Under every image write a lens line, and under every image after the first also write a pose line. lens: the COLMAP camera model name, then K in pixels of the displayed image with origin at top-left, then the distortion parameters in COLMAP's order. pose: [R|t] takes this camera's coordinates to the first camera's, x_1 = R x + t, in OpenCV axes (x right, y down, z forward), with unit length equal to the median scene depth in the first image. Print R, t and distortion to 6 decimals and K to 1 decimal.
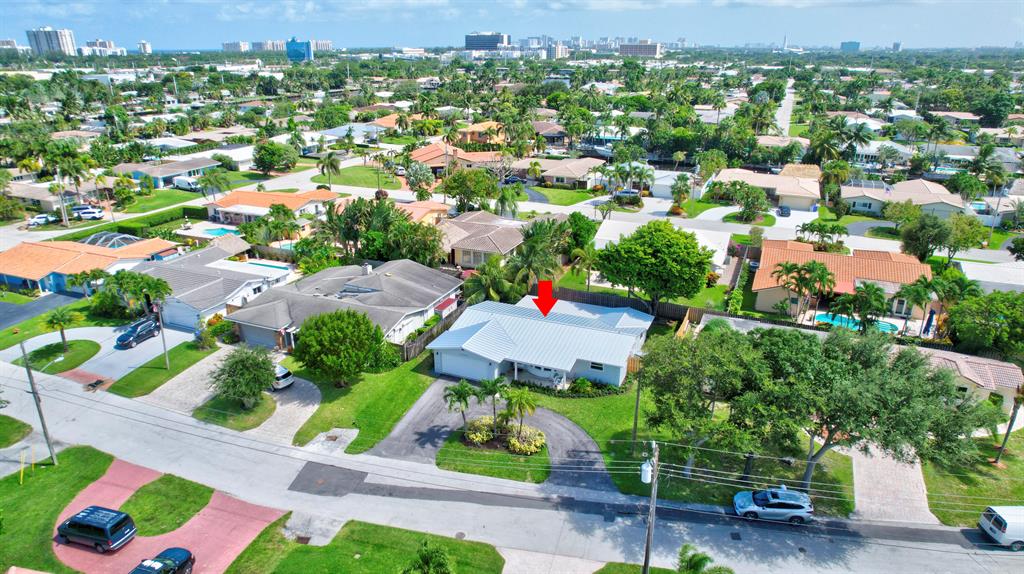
lens RADIAL K [[657.0, 0, 512.0], [0, 657.0, 287.0], [0, 0, 1]] dist [-0.073516, 0.067351]
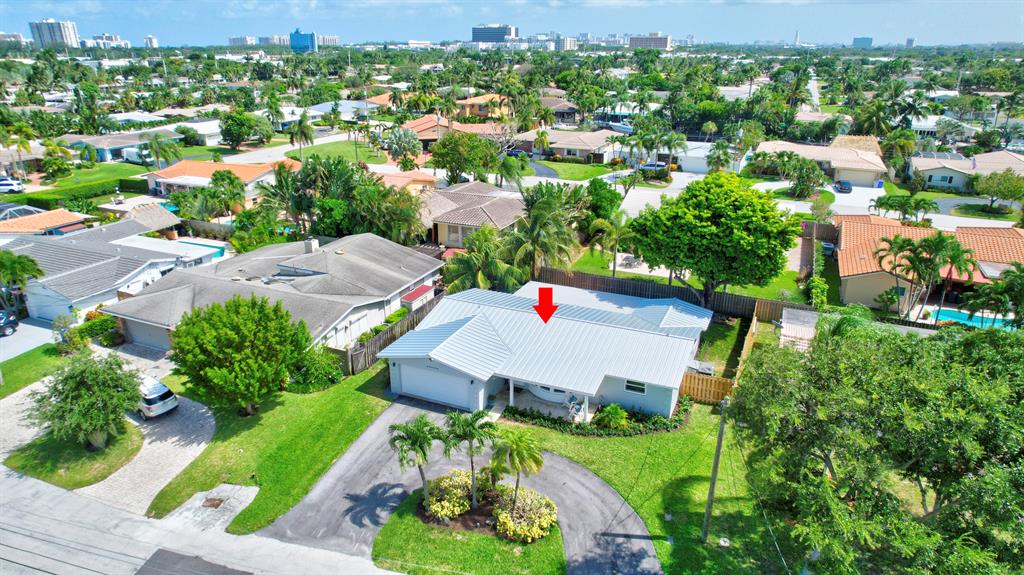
lens RADIAL K [[652.9, 0, 509.8], [0, 652.9, 293.6], [0, 0, 1]] dist [-0.076897, 0.070239]
pose [[0.999889, 0.005244, -0.013940, 0.009466], [-0.005051, 0.999891, 0.013866, 0.014817], [0.014011, -0.013794, 0.999807, 0.259931]]
